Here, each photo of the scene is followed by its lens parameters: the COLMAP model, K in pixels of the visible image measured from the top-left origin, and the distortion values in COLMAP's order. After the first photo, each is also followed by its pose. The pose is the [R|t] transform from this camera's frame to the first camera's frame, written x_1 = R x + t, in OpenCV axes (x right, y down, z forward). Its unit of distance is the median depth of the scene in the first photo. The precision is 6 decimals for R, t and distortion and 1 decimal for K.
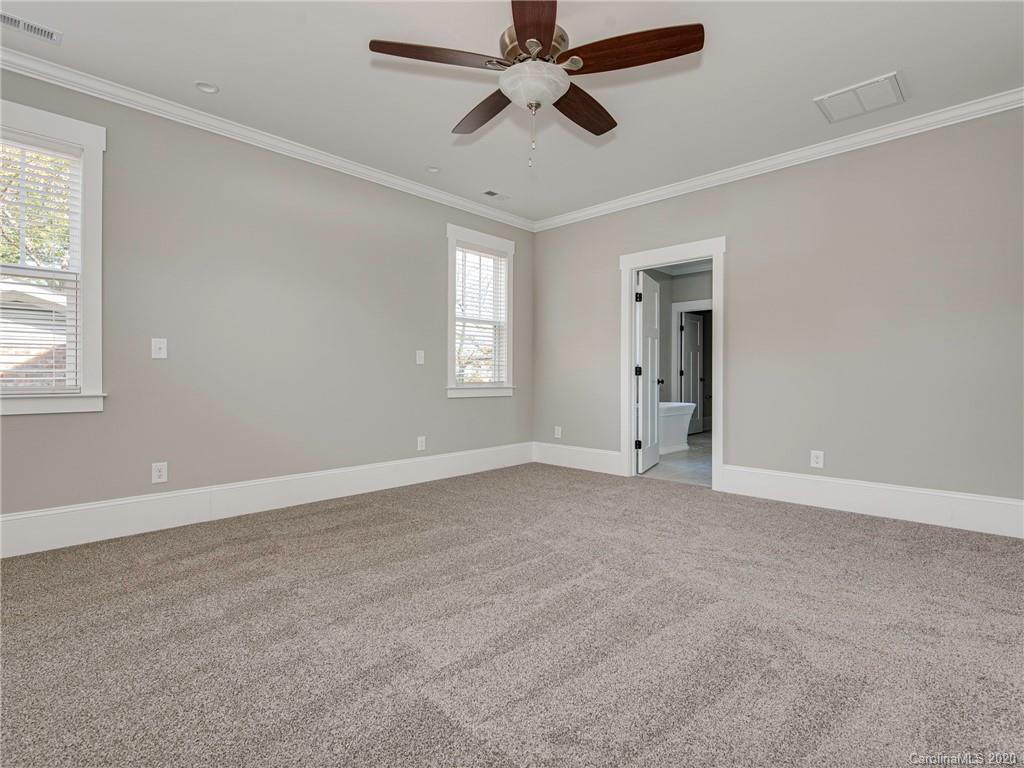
lens RADIAL K [[522.6, 0, 511.1], [0, 522.6, 385.0], [0, 0, 1]] dist [-0.002347, -0.001638]
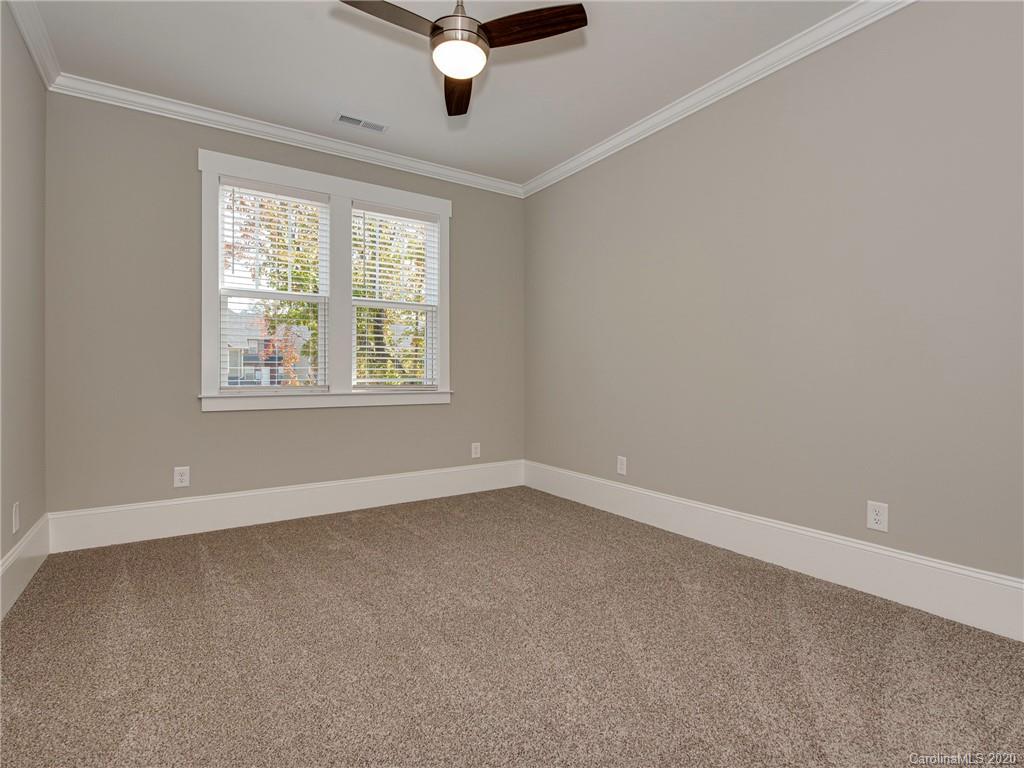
lens RADIAL K [[522.6, 0, 513.2], [0, 522.6, 379.1], [0, 0, 1]] dist [-0.002347, -0.001638]
pose [[0.974864, -0.008270, -0.222646, 0.261745], [0.005323, 0.999890, -0.013835, -0.003245], [0.222736, 0.012302, 0.974801, 0.278888]]
